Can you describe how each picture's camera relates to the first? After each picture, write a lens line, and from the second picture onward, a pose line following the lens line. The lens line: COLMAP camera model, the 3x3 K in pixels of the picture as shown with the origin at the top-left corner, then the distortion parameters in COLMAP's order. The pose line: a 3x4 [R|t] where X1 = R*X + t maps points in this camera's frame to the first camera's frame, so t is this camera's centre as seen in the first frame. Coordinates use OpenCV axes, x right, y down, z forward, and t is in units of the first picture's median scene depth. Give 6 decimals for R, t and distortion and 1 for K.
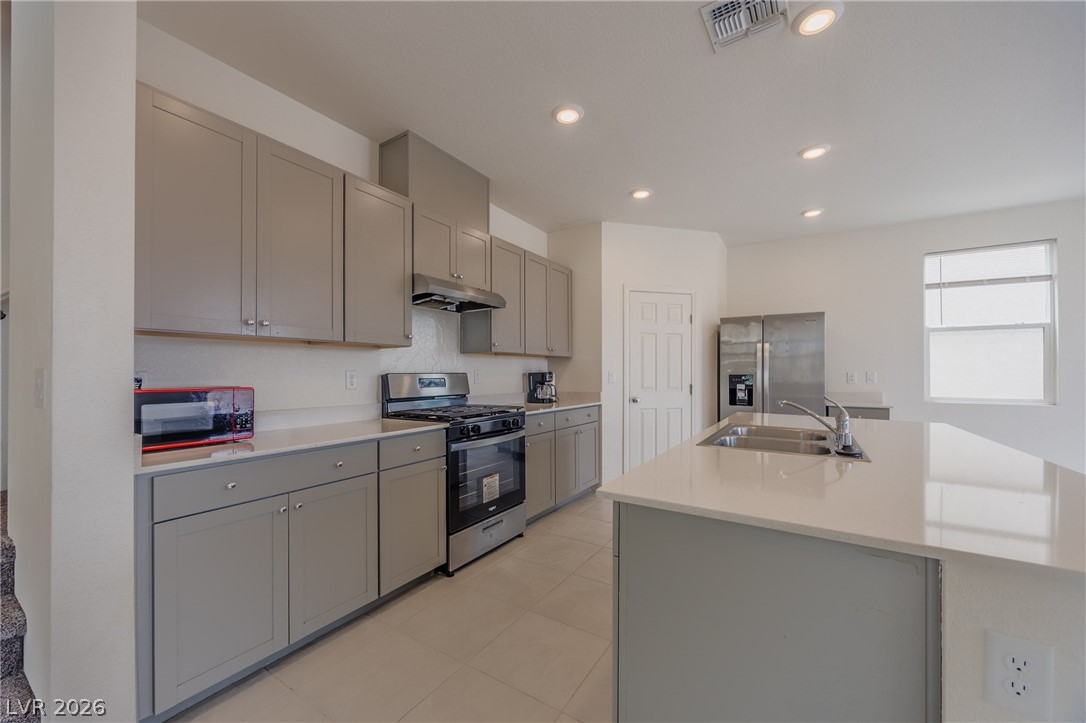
lens RADIAL K [[420.4, 0, 536.3], [0, 420.4, 367.8], [0, 0, 1]] dist [0.000358, 0.000020]
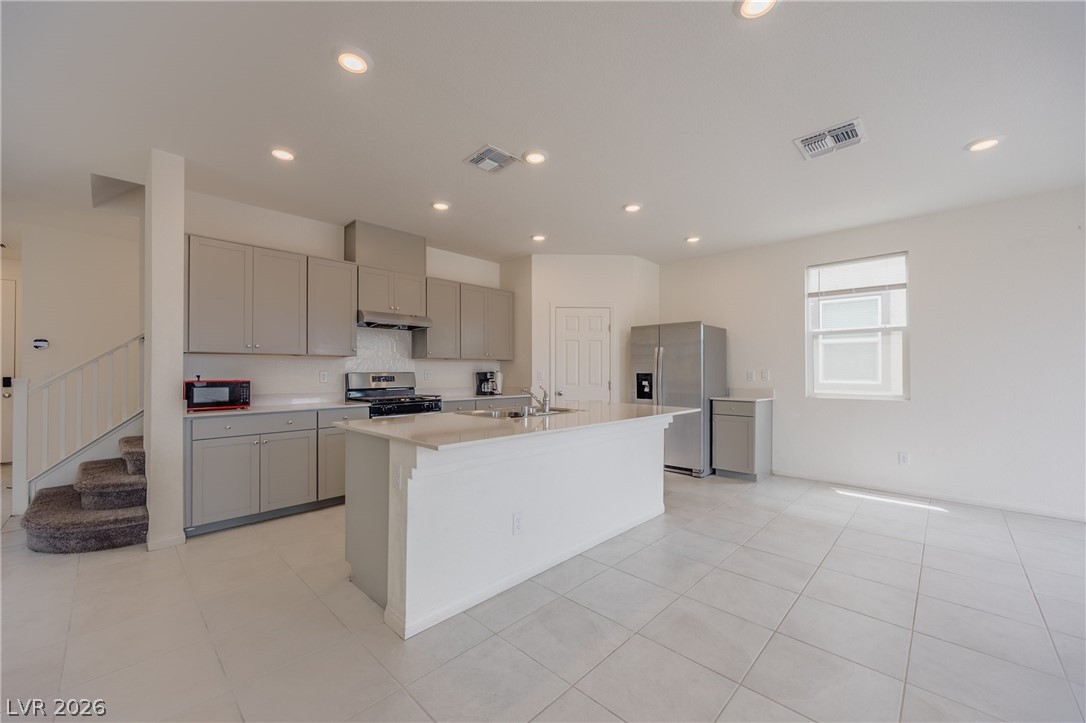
lens RADIAL K [[420.4, 0, 529.2], [0, 420.4, 366.1], [0, 0, 1]] dist [-0.000480, -0.000010]
pose [[0.978466, -0.005300, -0.206340, 0.430173], [0.004923, 0.999985, -0.002341, -0.003471], [0.206349, 0.001275, 0.978478, -0.269837]]
